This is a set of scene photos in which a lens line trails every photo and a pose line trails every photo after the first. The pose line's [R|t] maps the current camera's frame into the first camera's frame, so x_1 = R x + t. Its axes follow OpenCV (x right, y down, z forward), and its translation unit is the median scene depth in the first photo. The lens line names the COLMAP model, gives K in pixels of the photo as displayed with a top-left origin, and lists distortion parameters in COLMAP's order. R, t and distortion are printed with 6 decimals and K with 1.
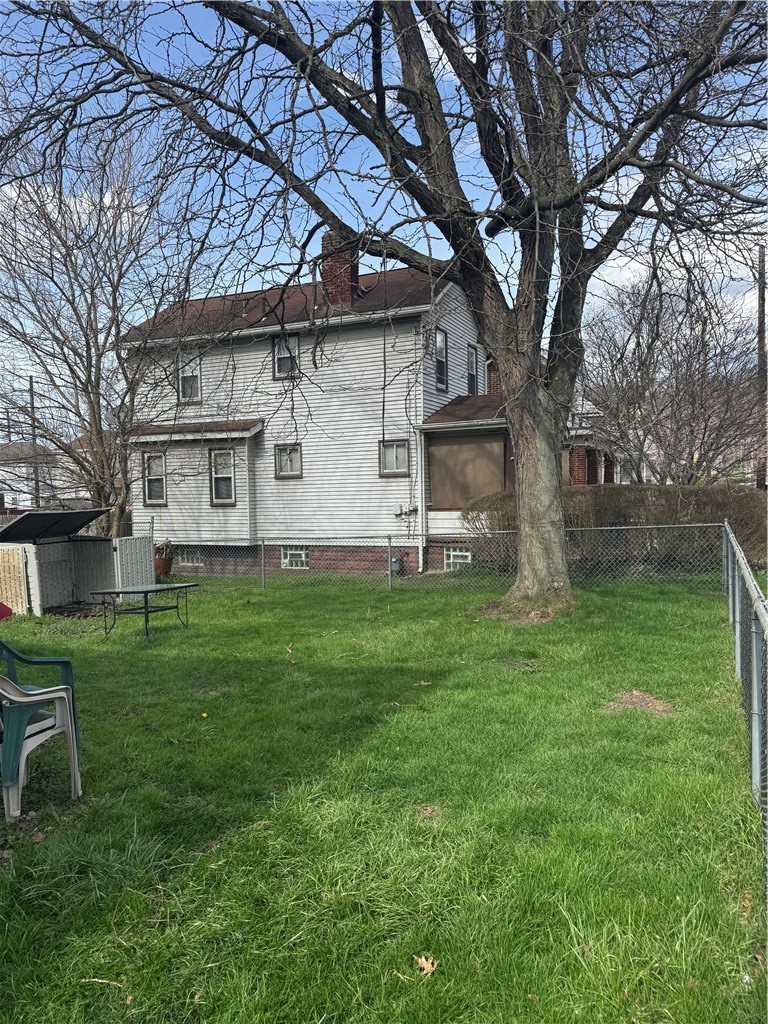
lens RADIAL K [[728.0, 0, 389.8], [0, 728.0, 518.4], [0, 0, 1]] dist [-0.048991, -0.003937]
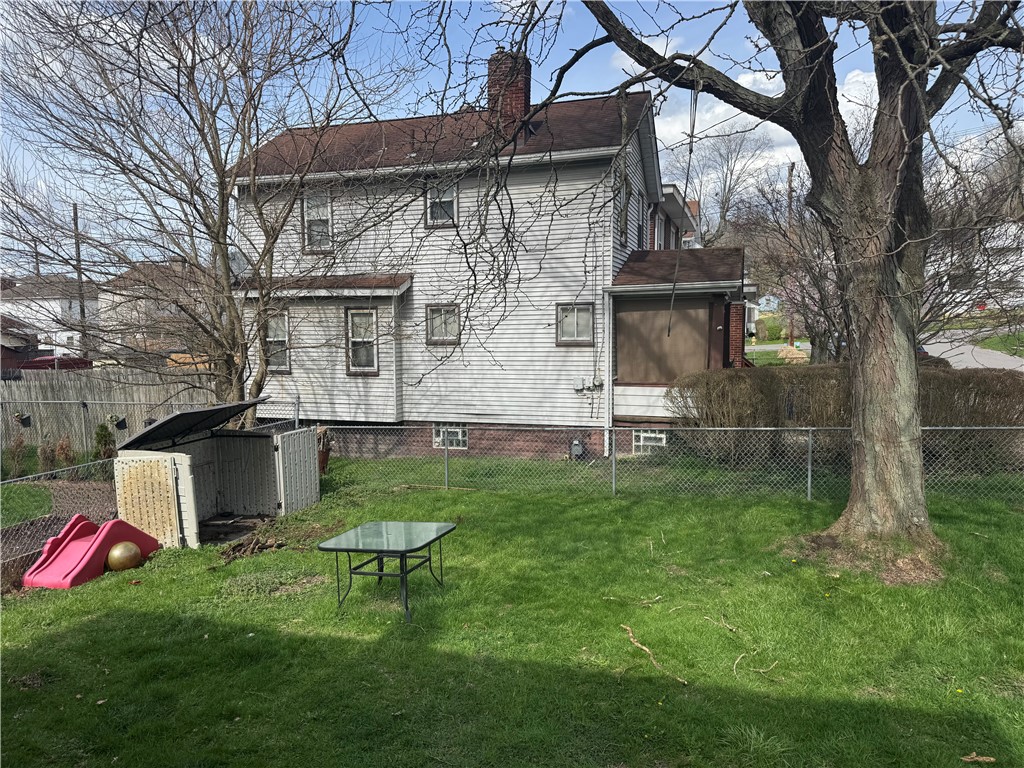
lens RADIAL K [[728.0, 0, 507.0], [0, 728.0, 377.1], [0, 0, 1]] dist [-0.048991, -0.003937]
pose [[0.995343, 0.001816, 0.096381, -0.157994], [-0.004742, 0.999535, 0.030131, -0.045743], [-0.096281, -0.030448, 0.994888, 0.149242]]
